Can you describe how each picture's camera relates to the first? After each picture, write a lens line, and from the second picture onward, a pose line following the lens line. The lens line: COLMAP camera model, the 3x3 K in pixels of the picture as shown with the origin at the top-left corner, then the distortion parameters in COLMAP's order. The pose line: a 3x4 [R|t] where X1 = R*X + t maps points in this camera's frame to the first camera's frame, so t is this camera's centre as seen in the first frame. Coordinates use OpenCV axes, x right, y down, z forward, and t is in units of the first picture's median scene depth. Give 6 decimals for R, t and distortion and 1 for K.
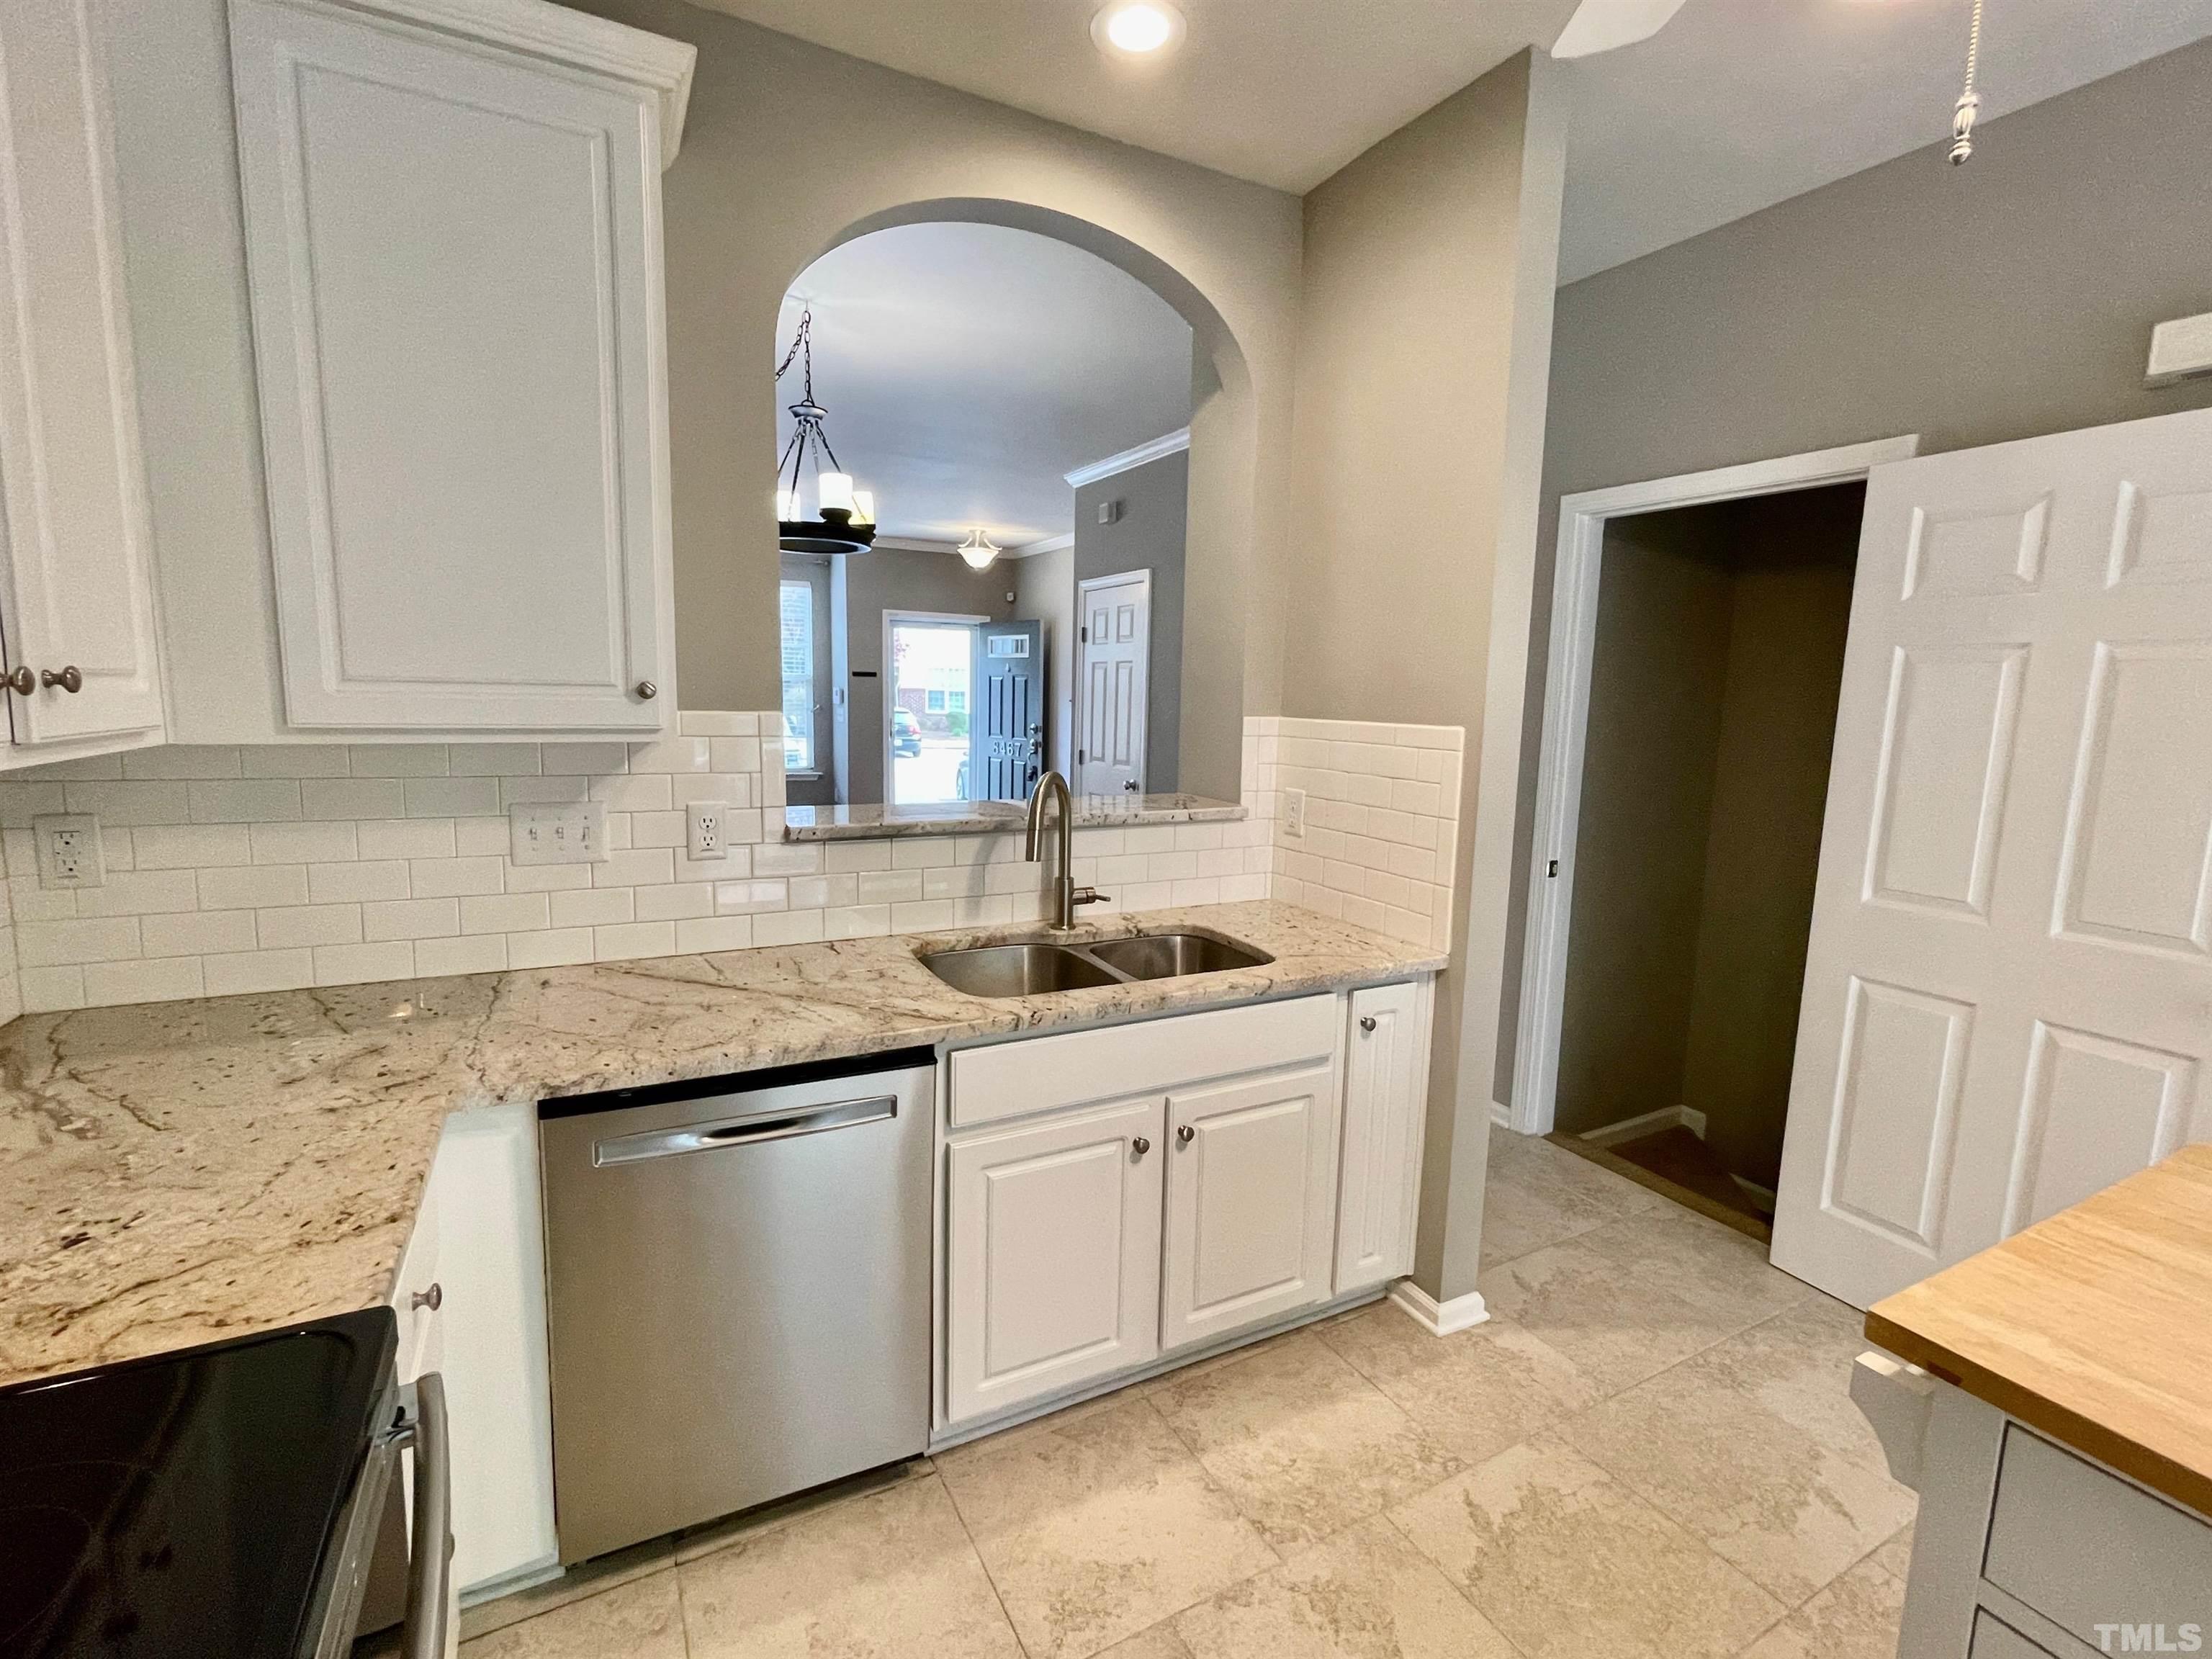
lens RADIAL K [[987.6, 0, 1100.2], [0, 987.6, 821.5], [0, 0, 1]] dist [-0.000279, -0.000064]
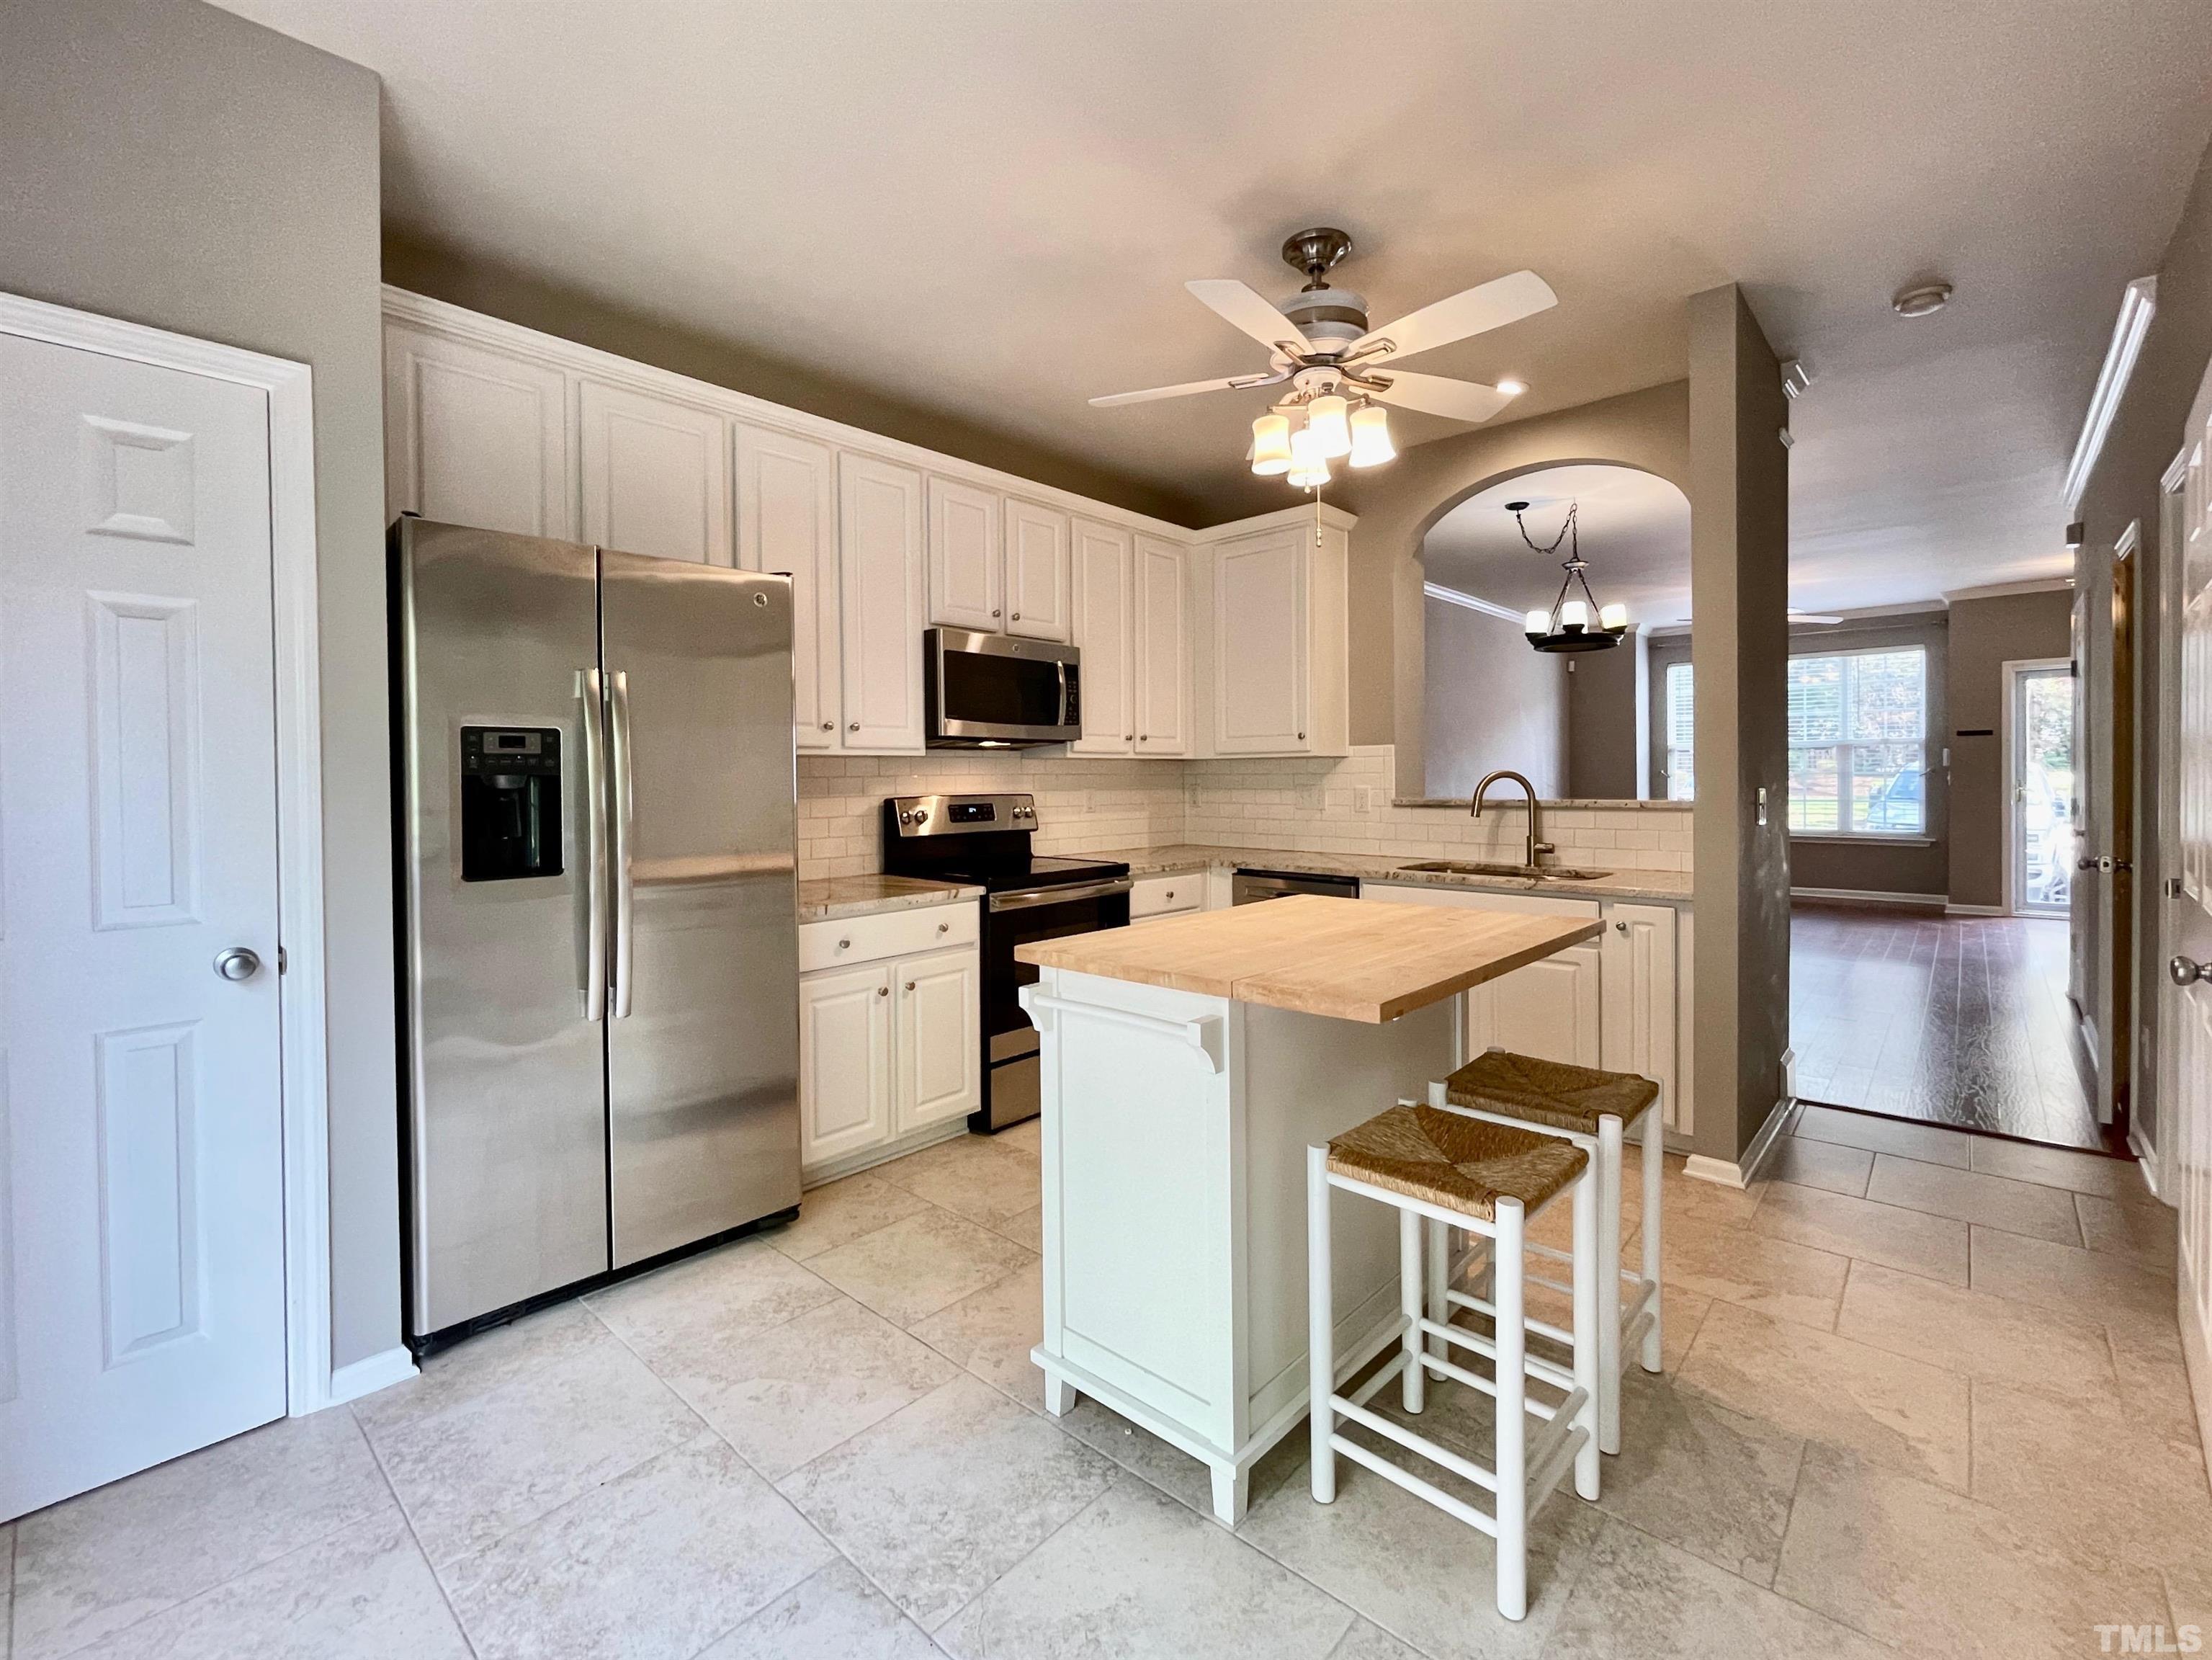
lens RADIAL K [[957.3, 0, 1098.7], [0, 957.3, 785.4], [0, 0, 1]] dist [0.000728, -0.000141]
pose [[0.333320, -0.018030, -0.942641, 1.399235], [-0.105933, 0.992770, -0.056447, 0.157968], [0.936844, 0.118672, 0.329000, -0.265008]]
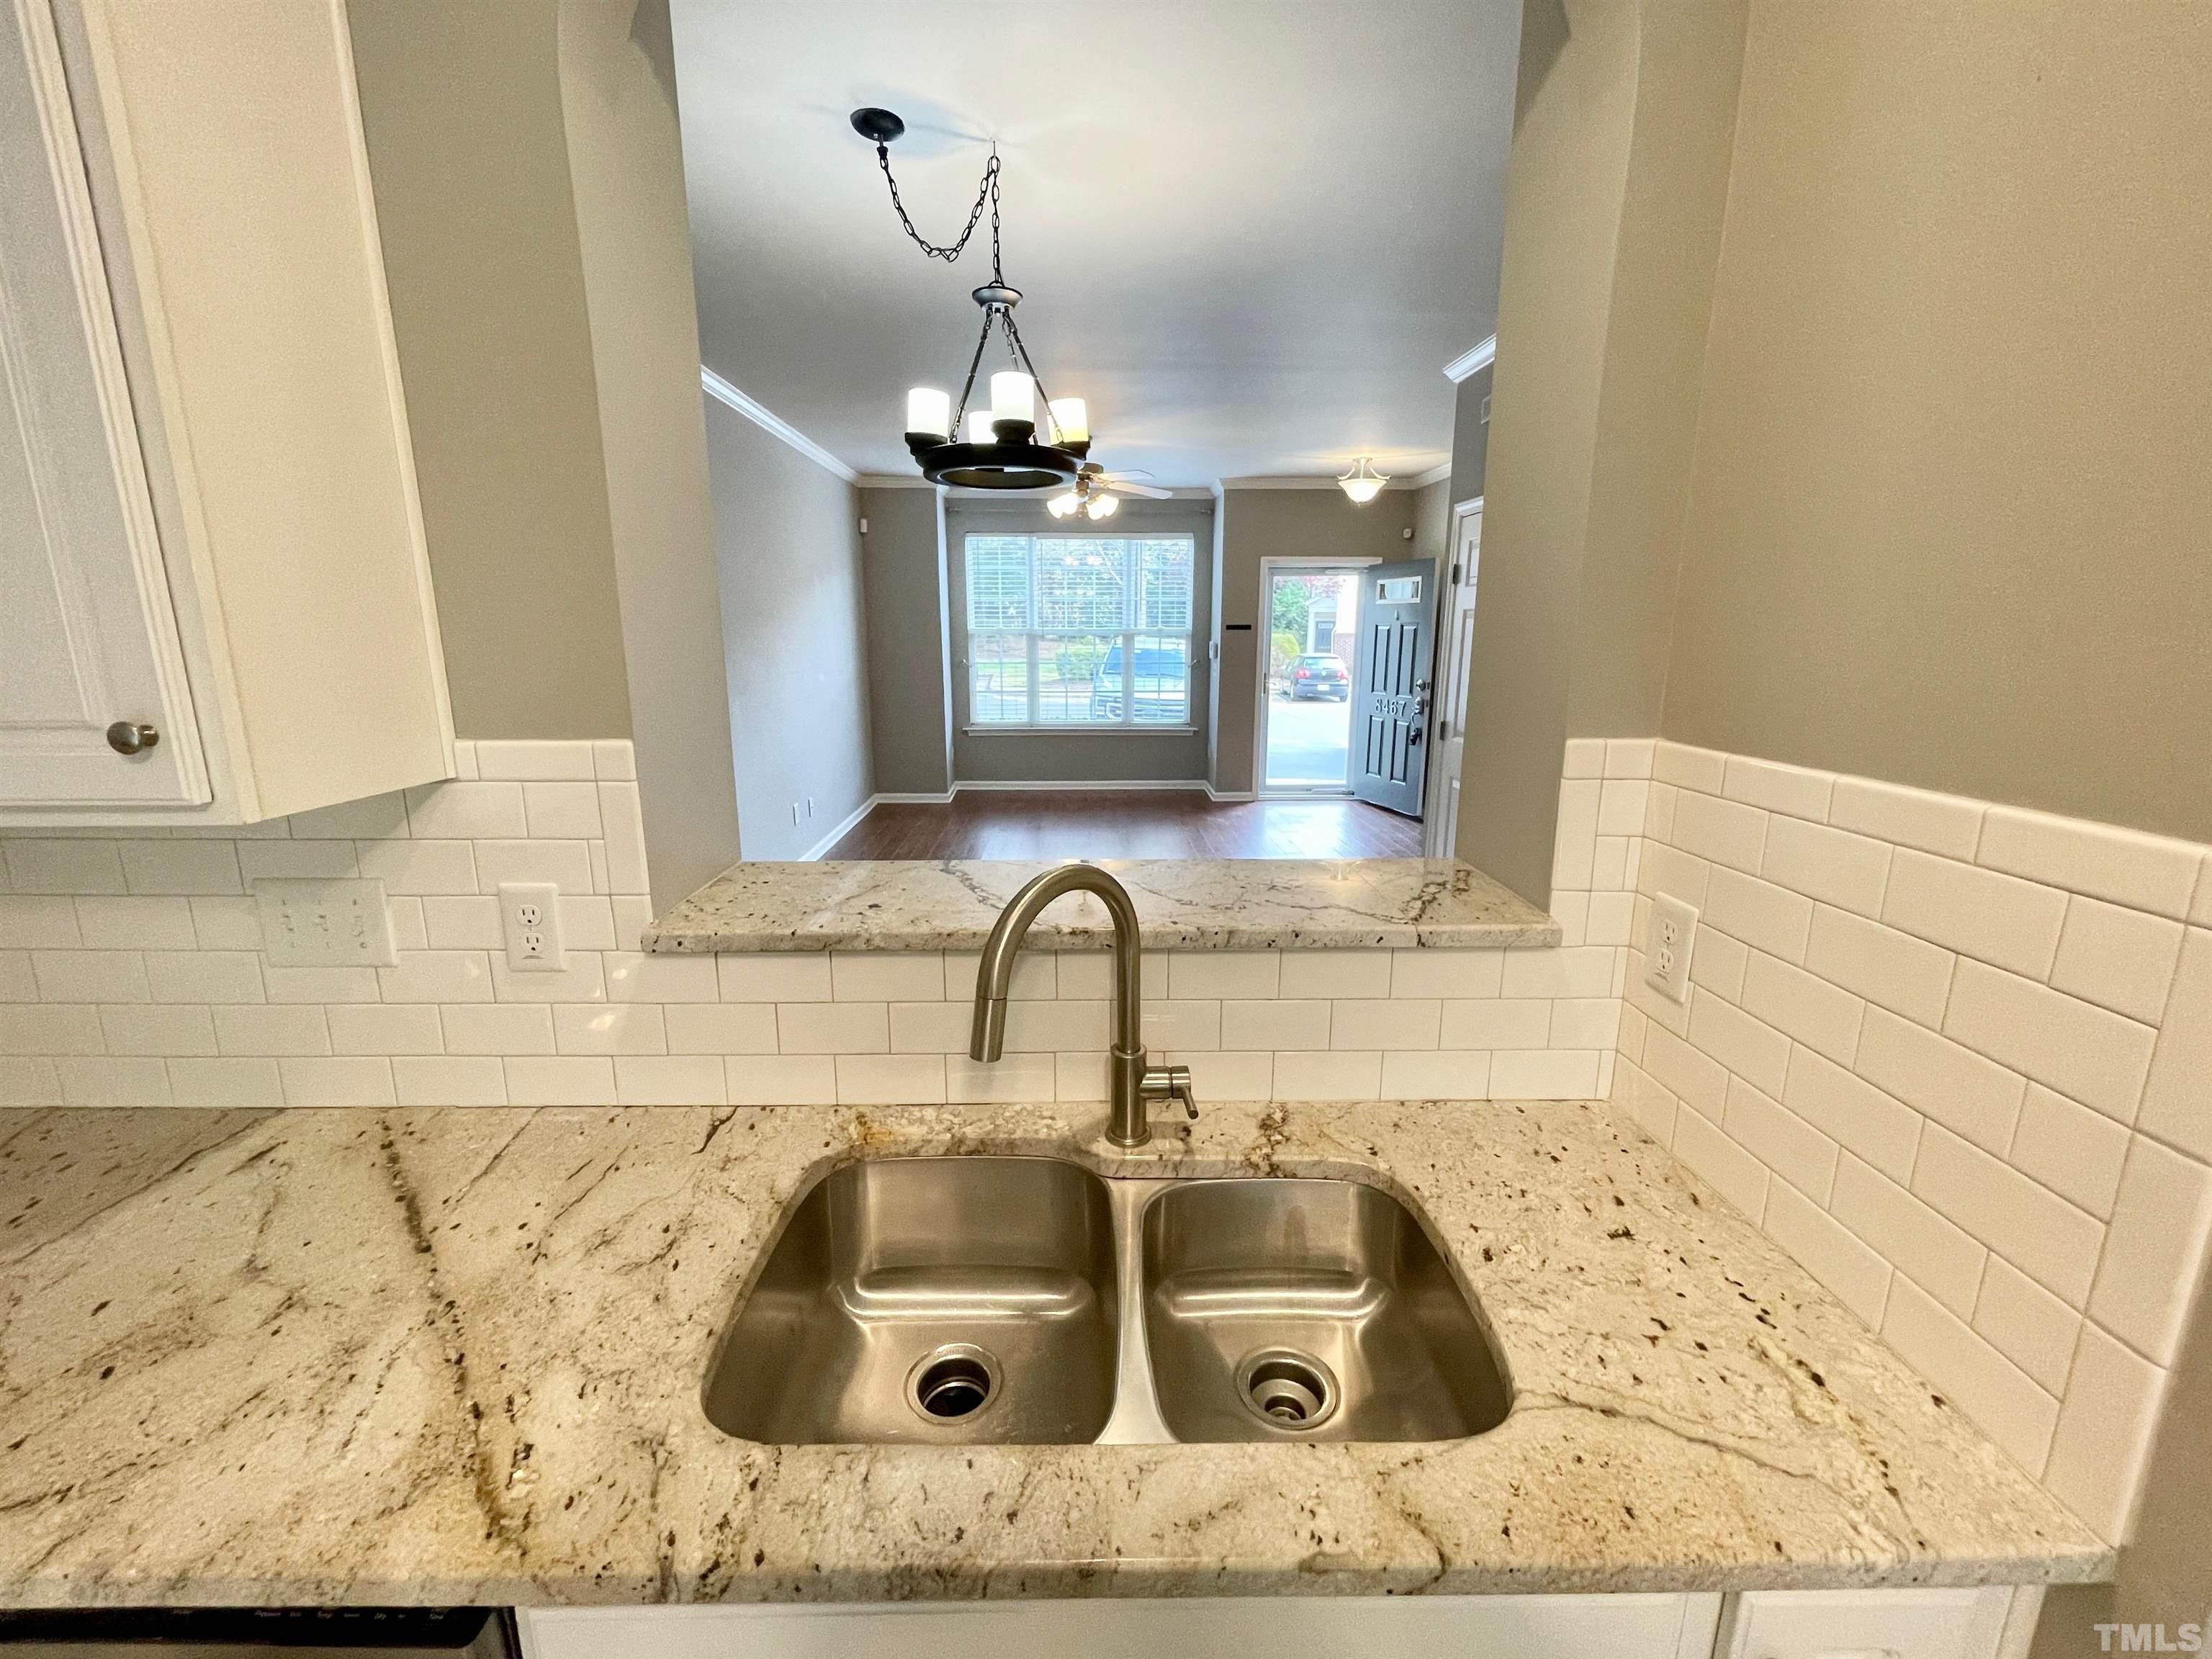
lens RADIAL K [[900.4, 0, 1101.4], [0, 900.4, 821.2], [0, 0, 1]] dist [-0.010508, -0.000206]
pose [[0.893785, 0.070011, -0.442998, 0.174573], [-0.037559, 0.995955, 0.081621, -0.115881], [0.446920, -0.056313, 0.892800, 0.633670]]
